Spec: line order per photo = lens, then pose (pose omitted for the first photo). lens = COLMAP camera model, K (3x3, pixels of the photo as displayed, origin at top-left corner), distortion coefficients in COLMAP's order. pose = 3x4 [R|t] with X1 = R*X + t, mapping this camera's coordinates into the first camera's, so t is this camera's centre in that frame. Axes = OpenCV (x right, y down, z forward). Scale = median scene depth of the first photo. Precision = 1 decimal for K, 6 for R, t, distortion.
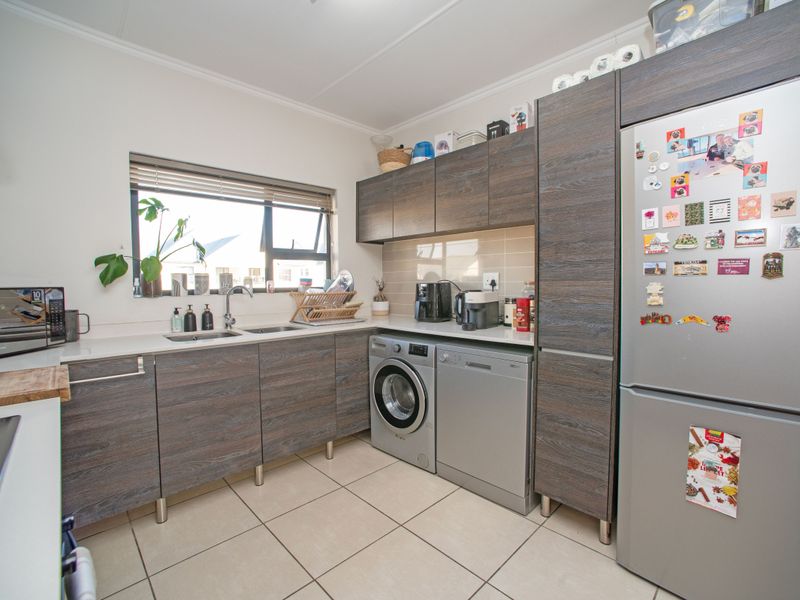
lens RADIAL K [[373.2, 0, 400.7], [0, 373.2, 296.3], [0, 0, 1]] dist [-0.007786, 0.000266]
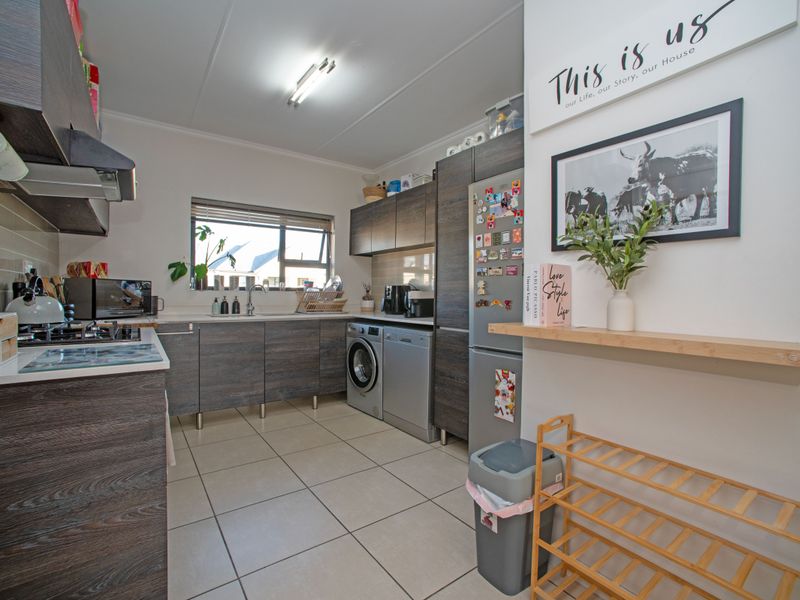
lens RADIAL K [[416.9, 0, 421.4], [0, 416.9, 301.6], [0, 0, 1]] dist [0.000010, -0.000097]
pose [[0.989730, 0.019529, -0.141608, 0.448096], [-0.023950, 0.999275, -0.029582, 0.073987], [0.140928, 0.032669, 0.989481, -0.541207]]
